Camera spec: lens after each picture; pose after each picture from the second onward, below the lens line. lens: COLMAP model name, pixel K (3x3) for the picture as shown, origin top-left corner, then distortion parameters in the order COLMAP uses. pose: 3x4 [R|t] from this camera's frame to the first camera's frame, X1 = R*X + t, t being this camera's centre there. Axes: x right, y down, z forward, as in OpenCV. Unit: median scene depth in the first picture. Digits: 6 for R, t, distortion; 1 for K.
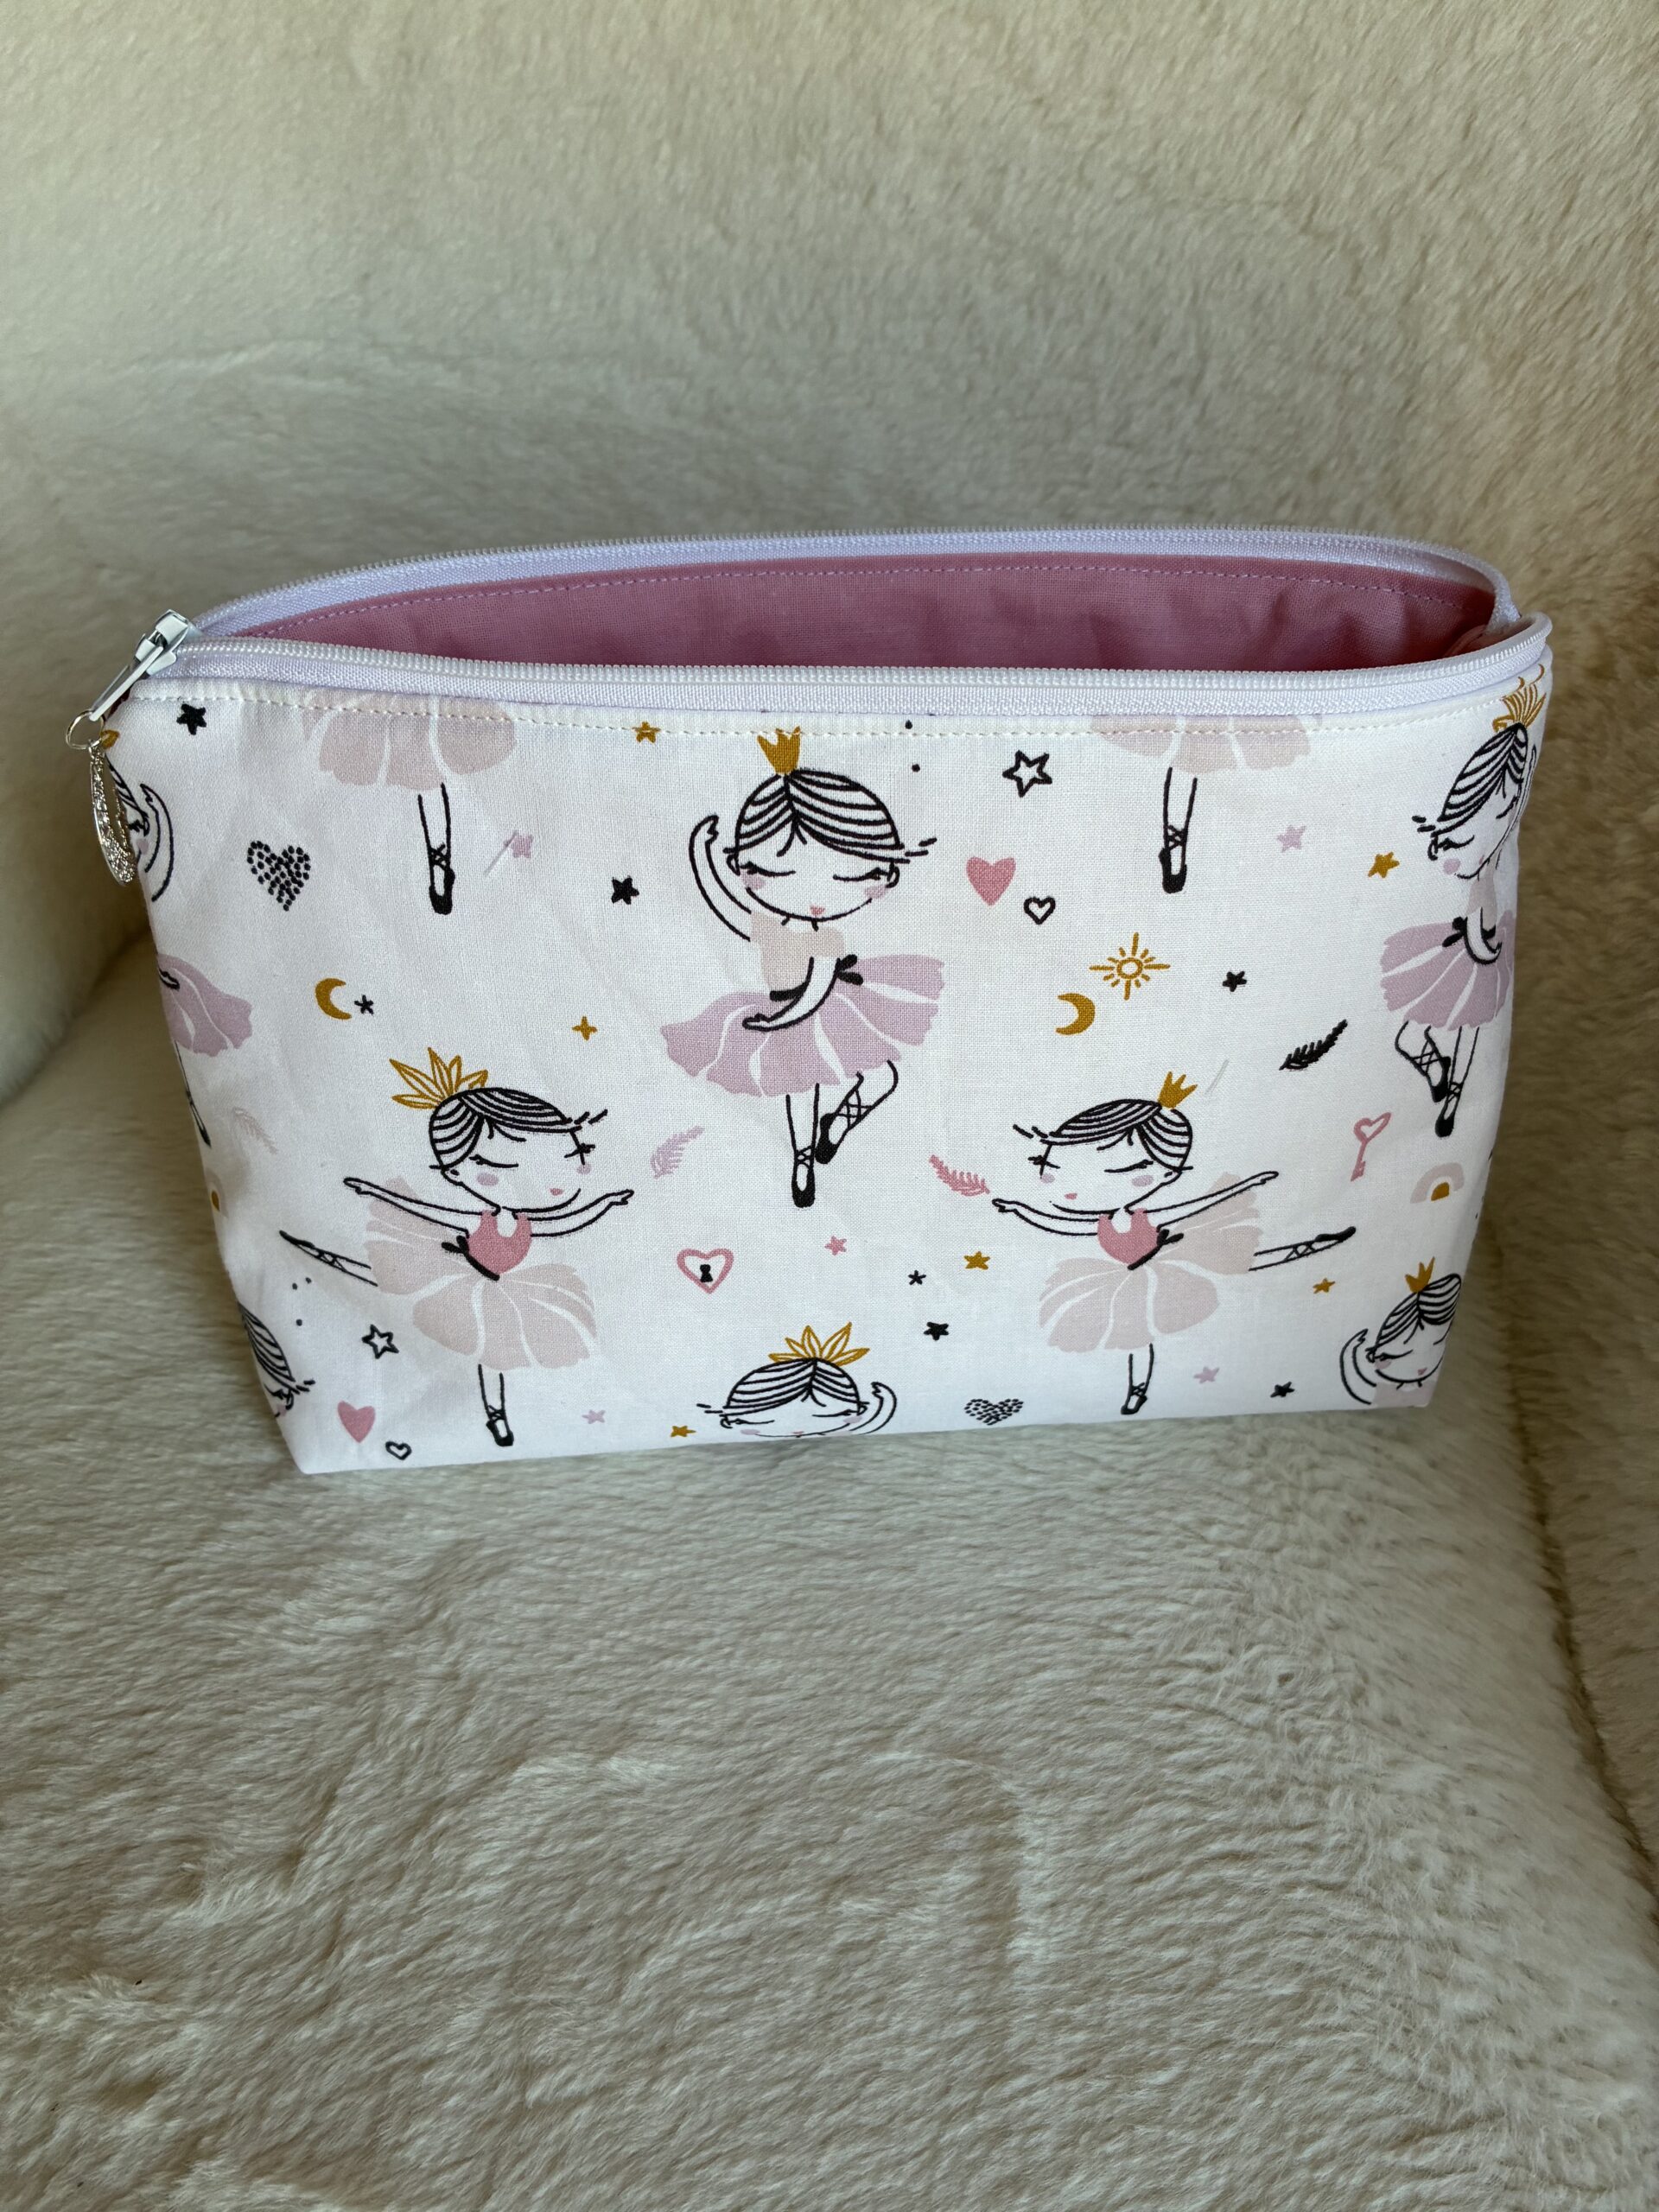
lens RADIAL K [[1702.2, 0, 827.0], [0, 1702.2, 1106.9], [0, 0, 1]] dist [0.009662, 0.000511]
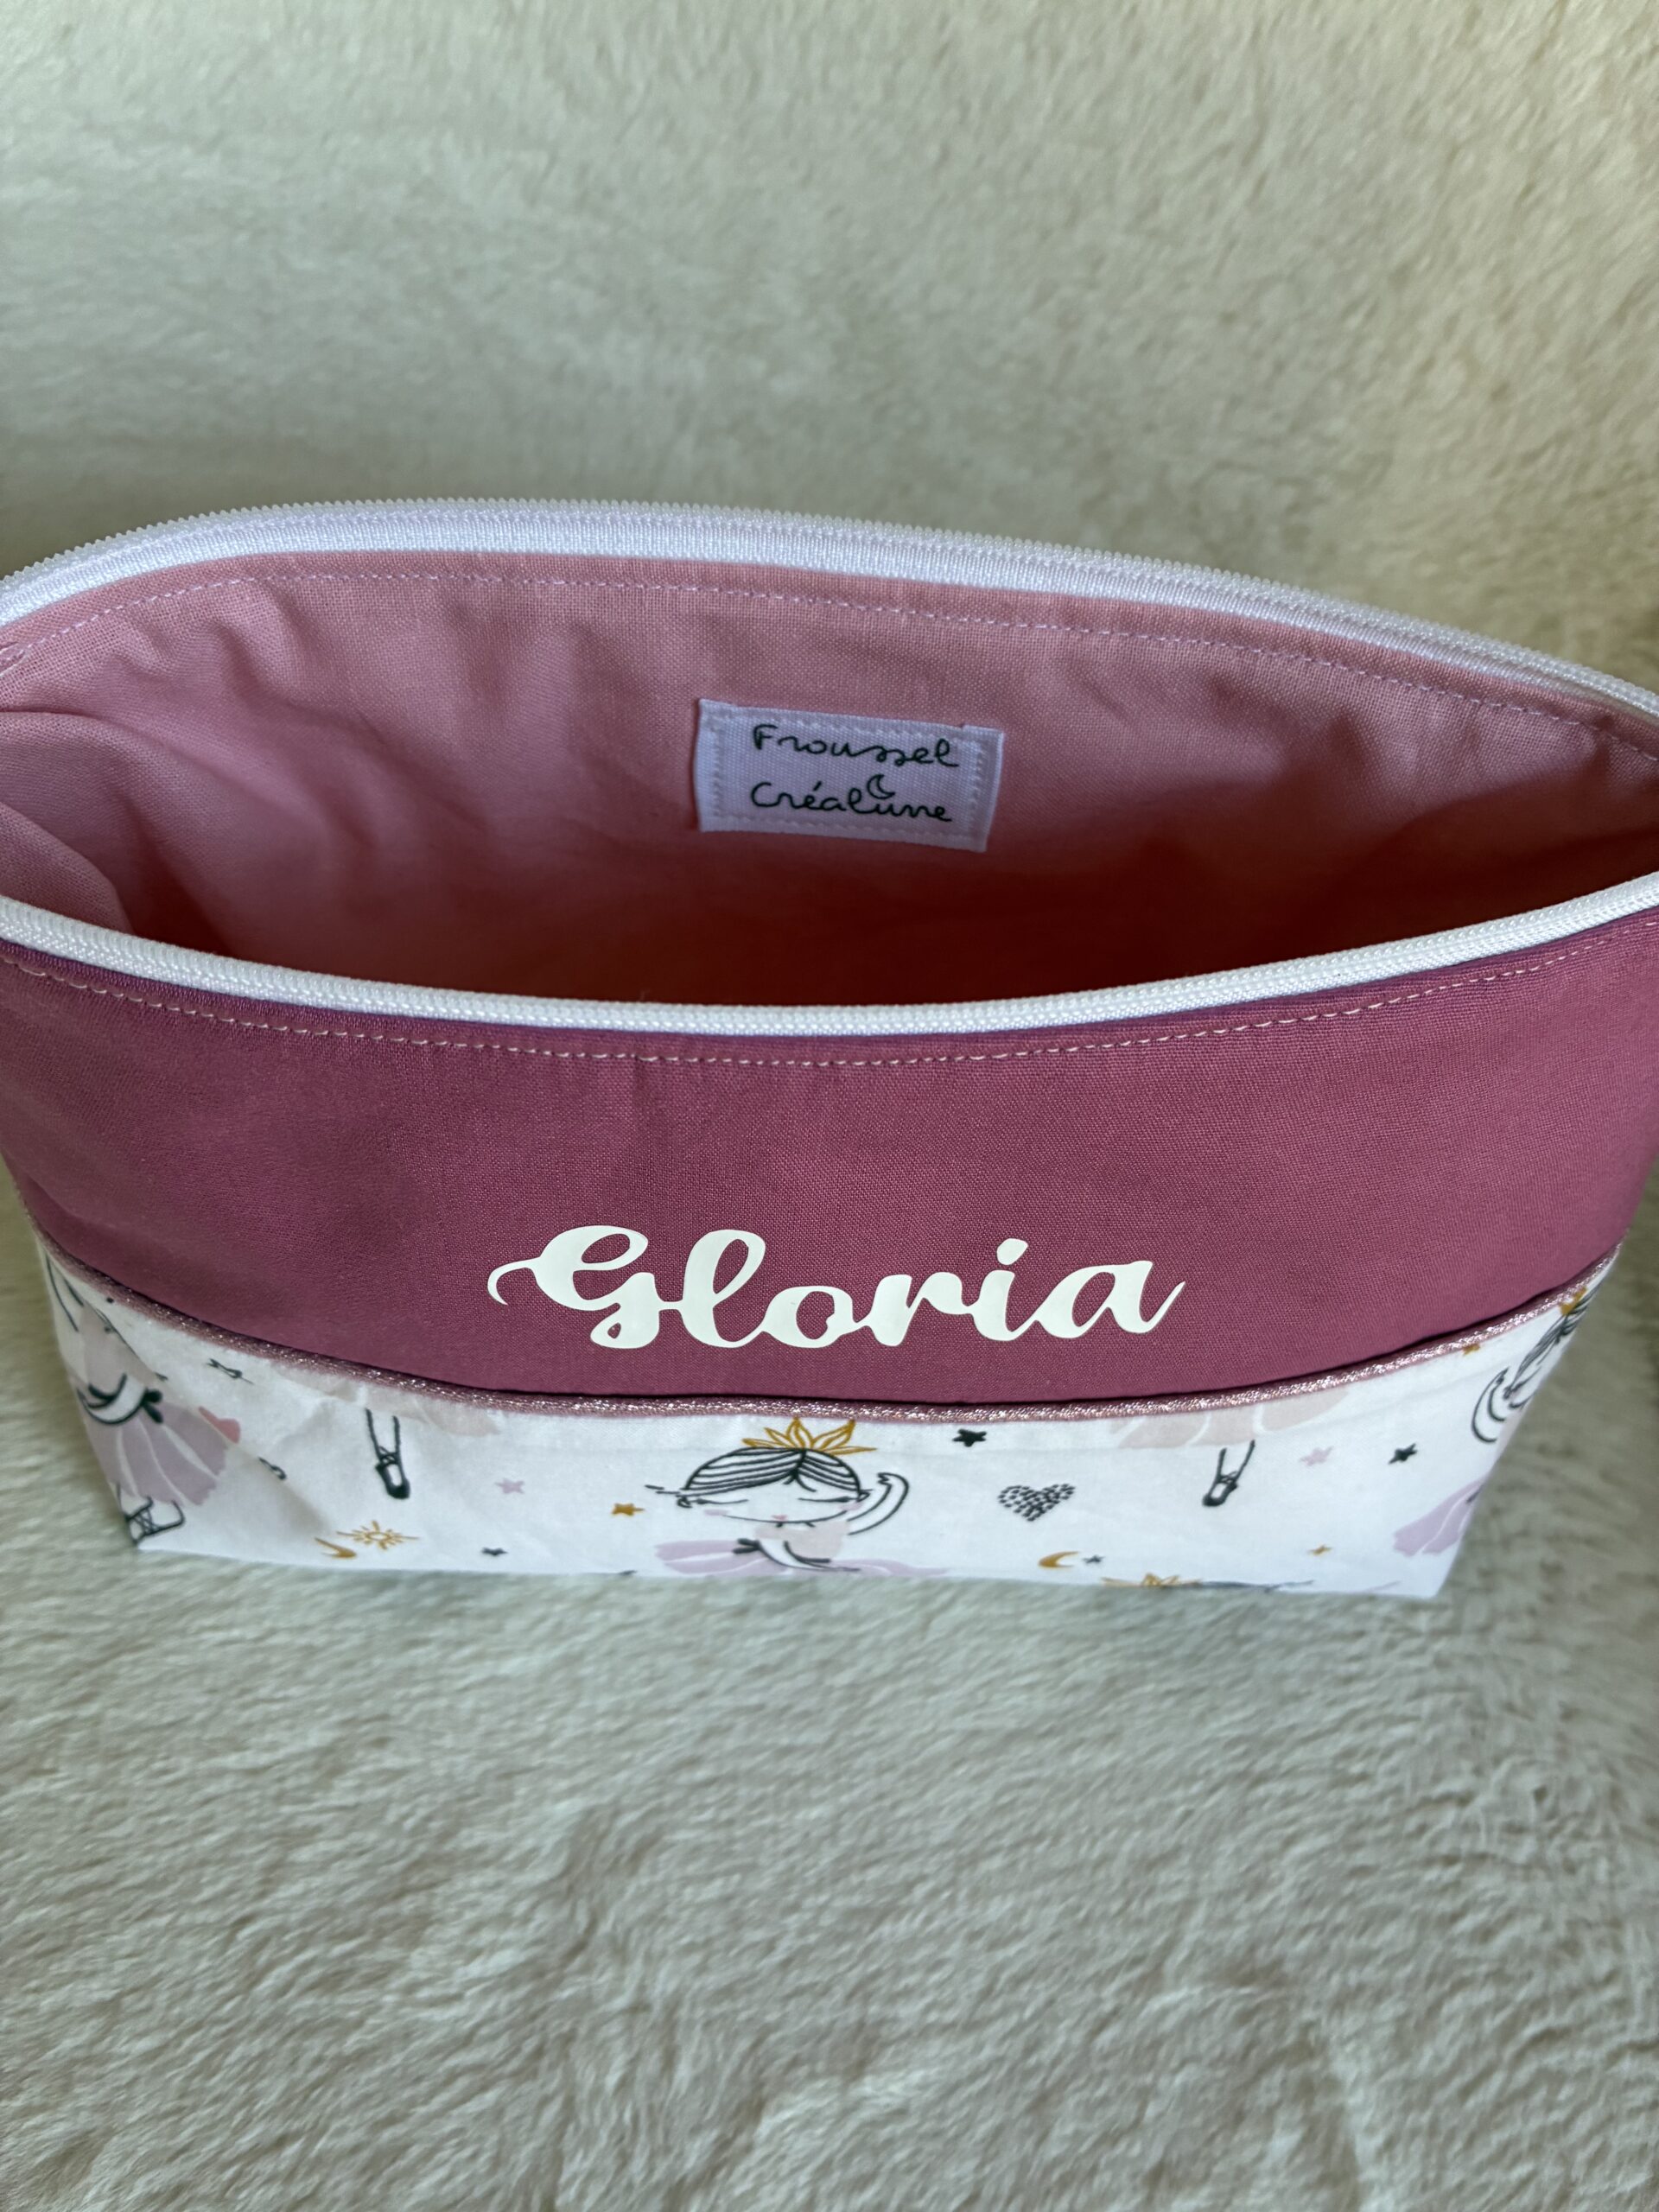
lens RADIAL K [[1697.9, 0, 829.5], [0, 1697.9, 1106.0], [0, 0, 1]] dist [0.097336, -0.143687]
pose [[0.974473, -0.143800, 0.172404, -0.201763], [0.099284, 0.964795, 0.243542, -0.274291], [-0.201356, -0.220208, 0.954444, 0.258761]]
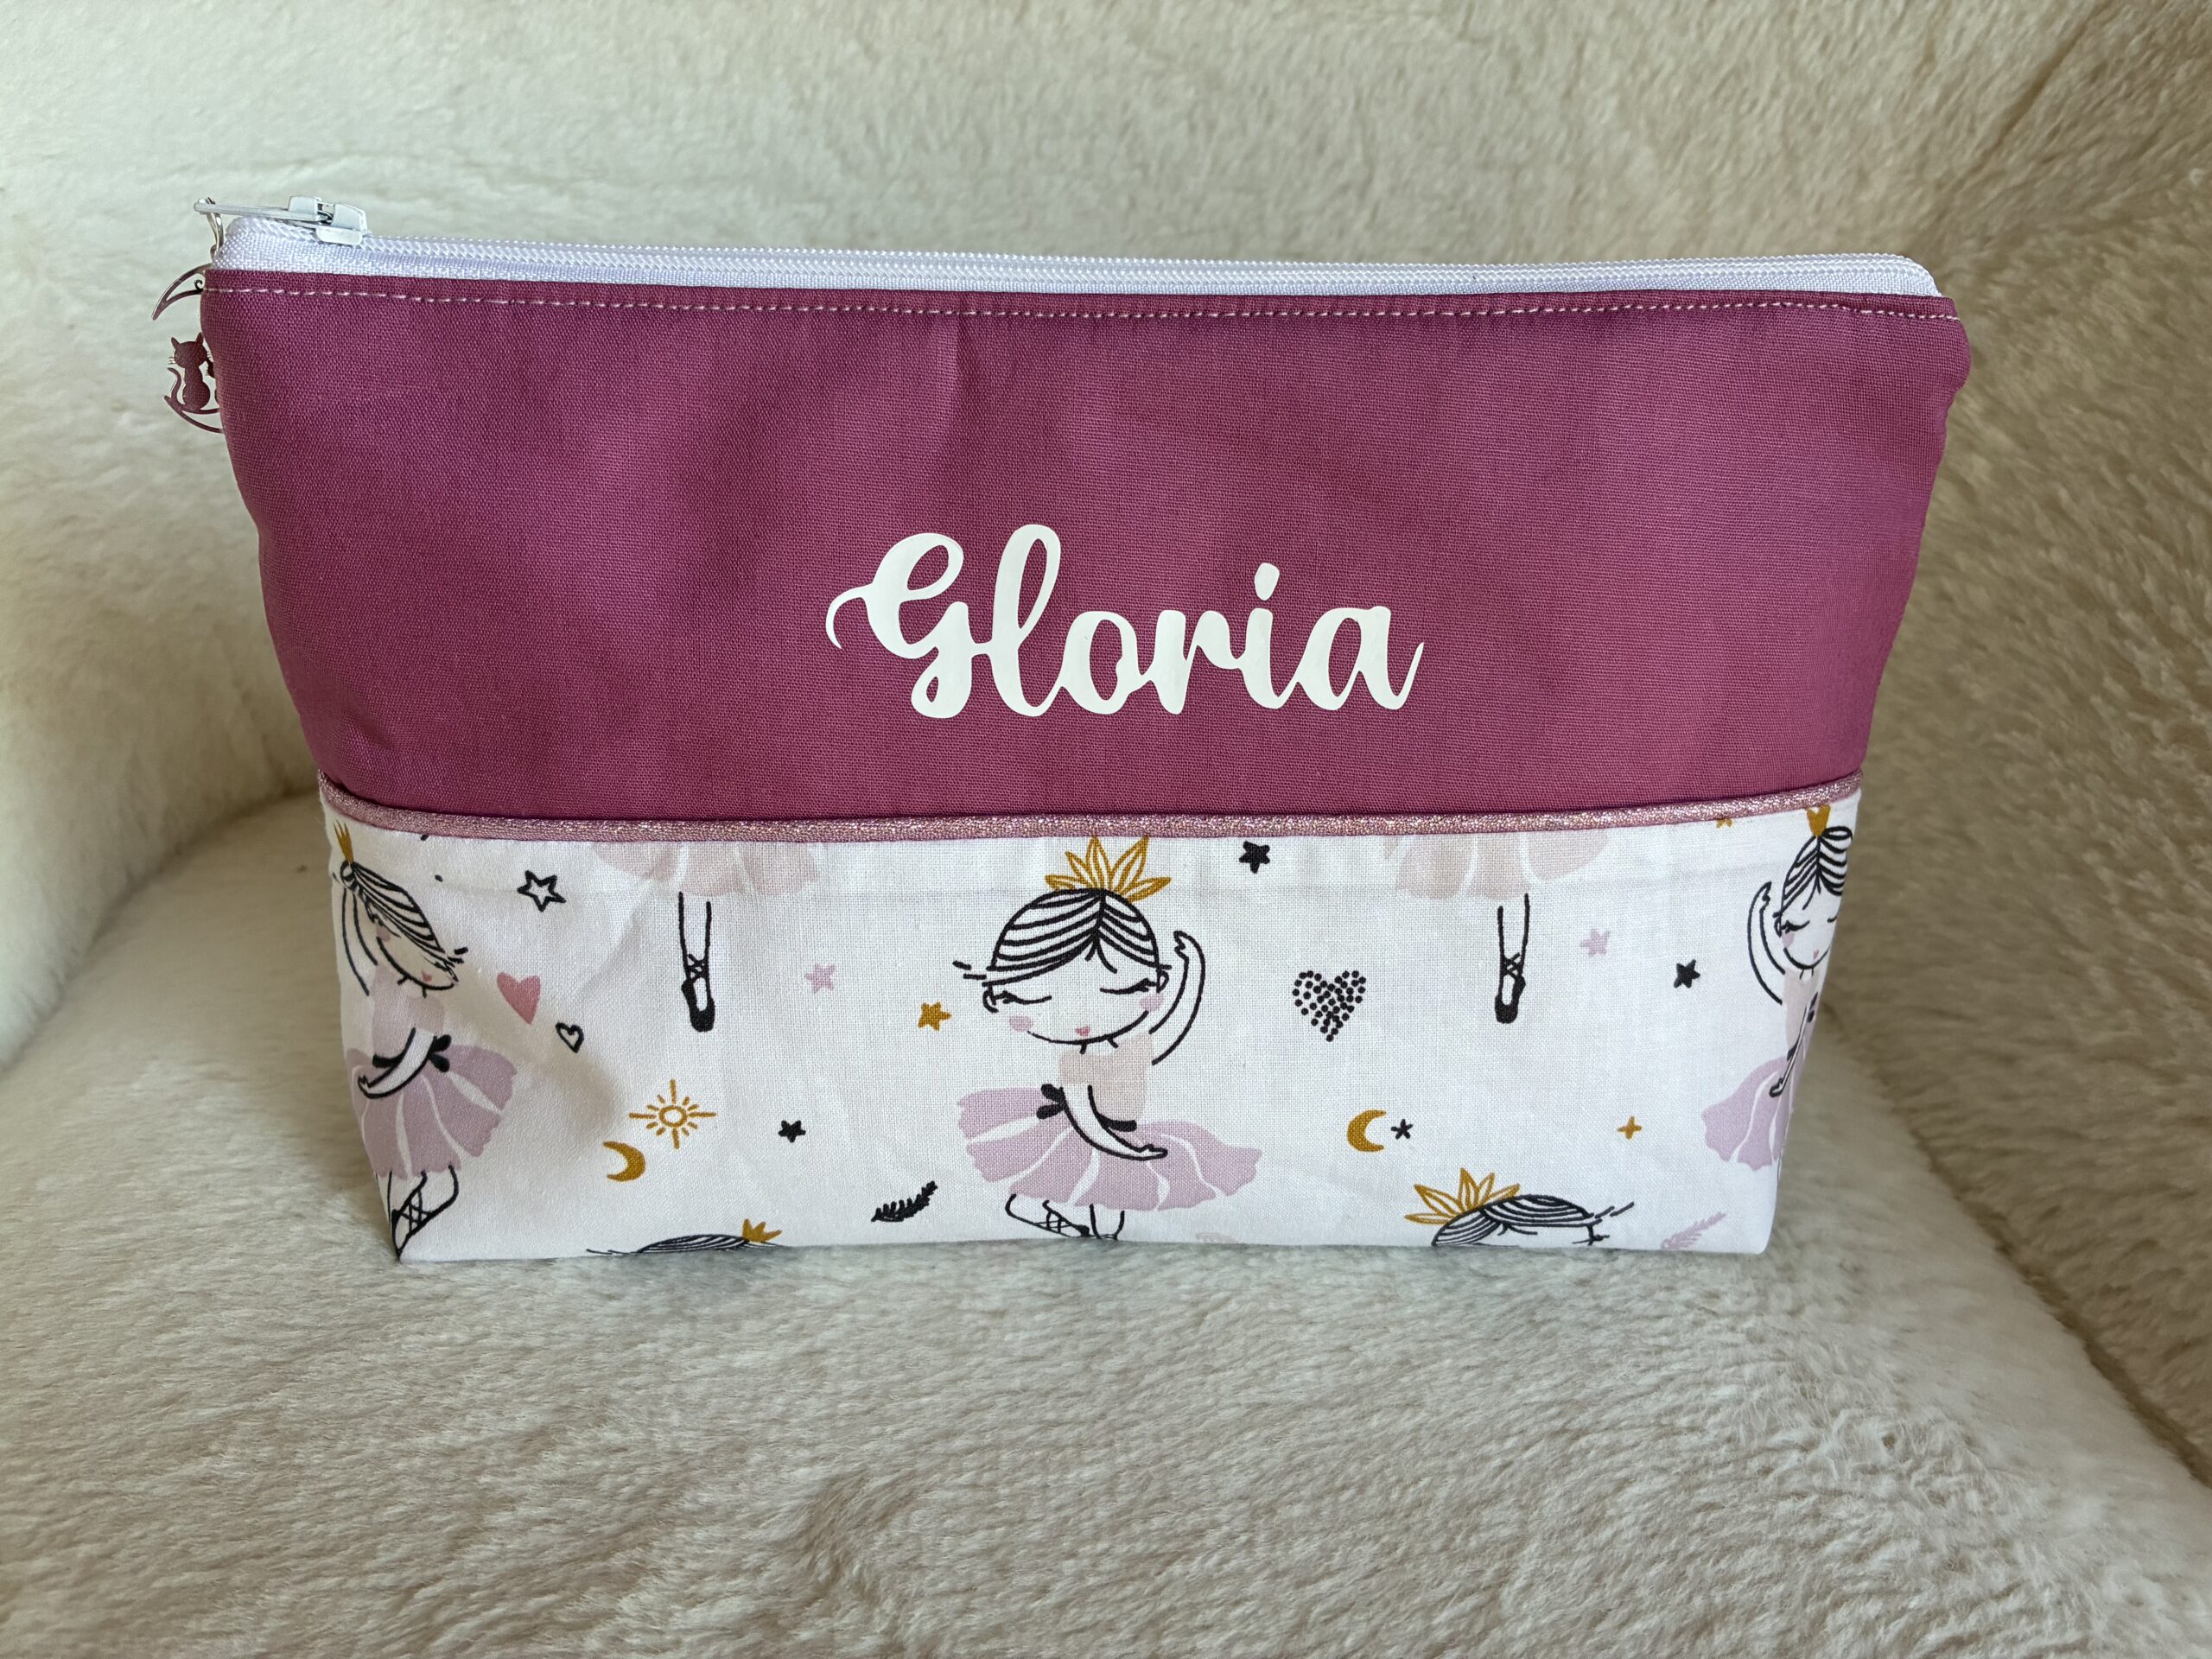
lens RADIAL K [[1700.8, 0, 1121.2], [0, 1700.8, 823.8], [0, 0, 1]] dist [0.080679, -0.114184]
pose [[0.960849, -0.085406, 0.263582, -0.273474], [0.143229, 0.967445, -0.208650, 0.158197], [-0.237181, 0.238234, 0.941801, 0.214822]]
